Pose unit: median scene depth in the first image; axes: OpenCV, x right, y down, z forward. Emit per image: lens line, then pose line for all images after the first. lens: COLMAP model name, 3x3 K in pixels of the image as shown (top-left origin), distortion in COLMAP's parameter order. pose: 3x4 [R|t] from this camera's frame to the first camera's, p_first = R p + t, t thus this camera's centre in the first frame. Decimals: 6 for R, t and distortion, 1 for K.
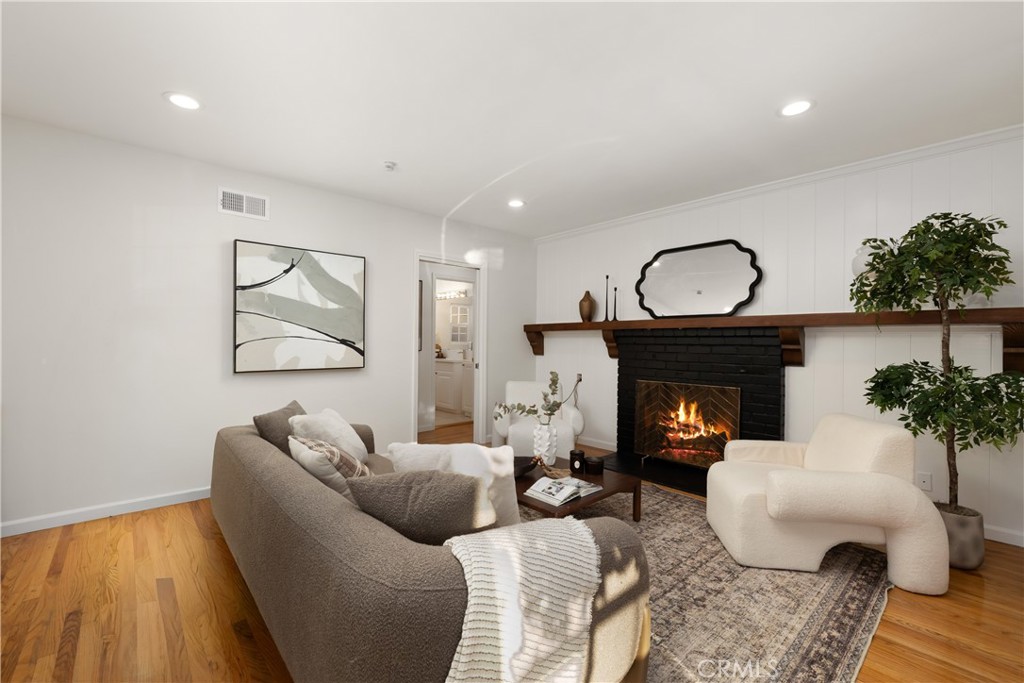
lens RADIAL K [[435.9, 0, 517.7], [0, 435.9, 341.2], [0, 0, 1]] dist [0.000750, -0.000139]
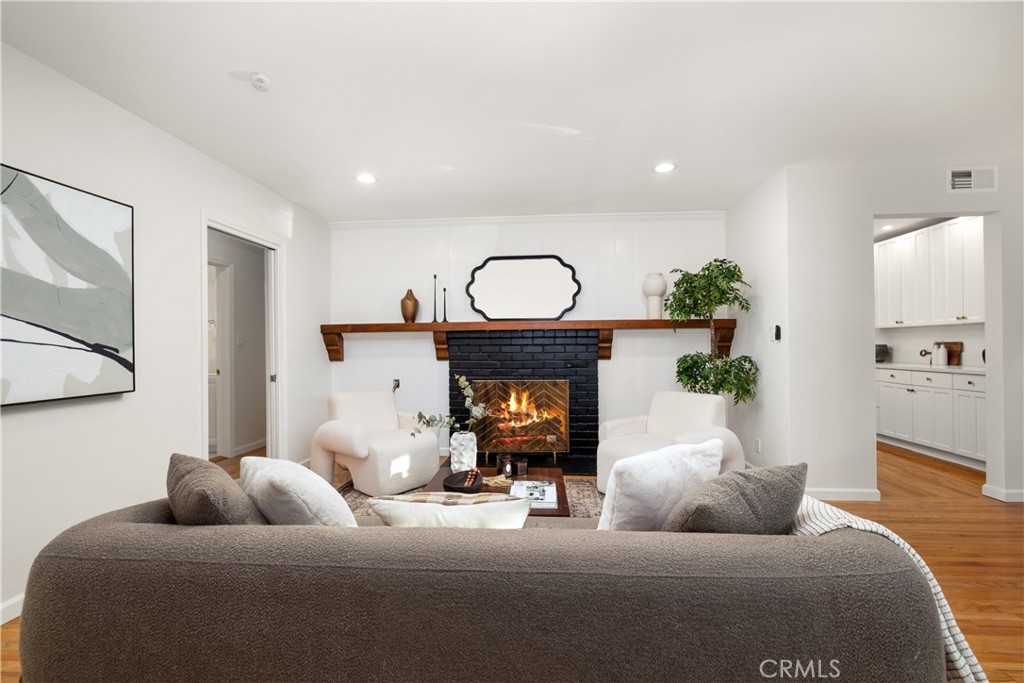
lens RADIAL K [[435.9, 0, 521.4], [0, 435.9, 340.0], [0, 0, 1]] dist [0.000750, -0.000139]
pose [[0.720036, -0.006861, 0.693903, -0.392514], [0.014829, 0.999875, -0.005502, 0.001460], [-0.693778, 0.014252, 0.720047, 0.206681]]
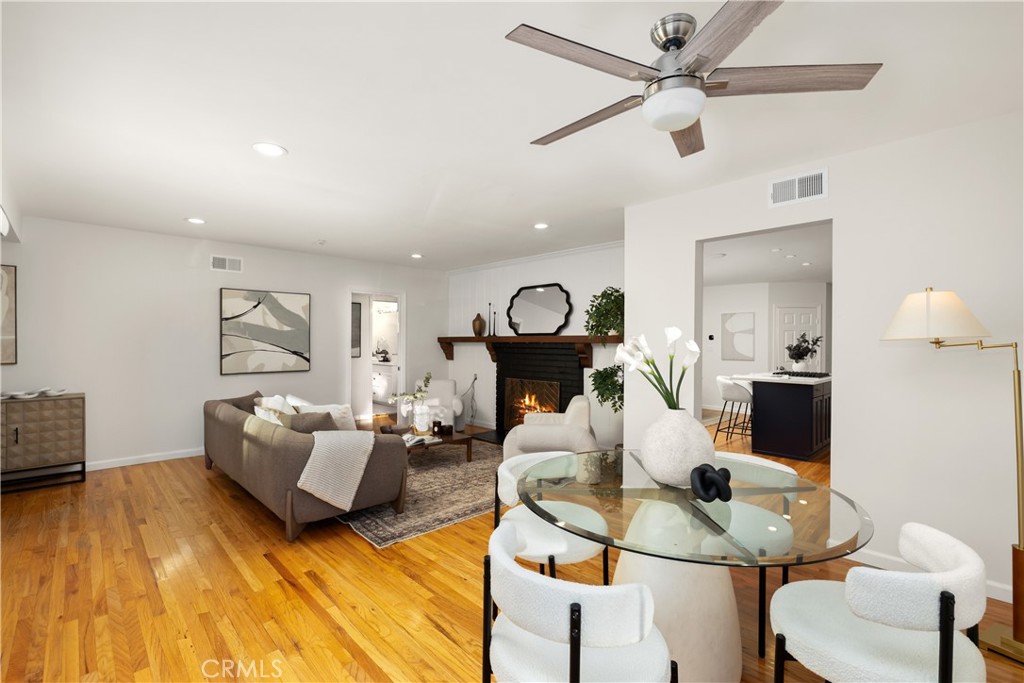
lens RADIAL K [[458.2, 0, 520.7], [0, 458.2, 341.8], [0, 0, 1]] dist [-0.012081, -0.000245]
pose [[0.999264, -0.003970, 0.038161, 0.295653], [0.003847, 0.999987, 0.003311, -0.037590], [-0.038174, -0.003161, 0.999266, -0.553610]]
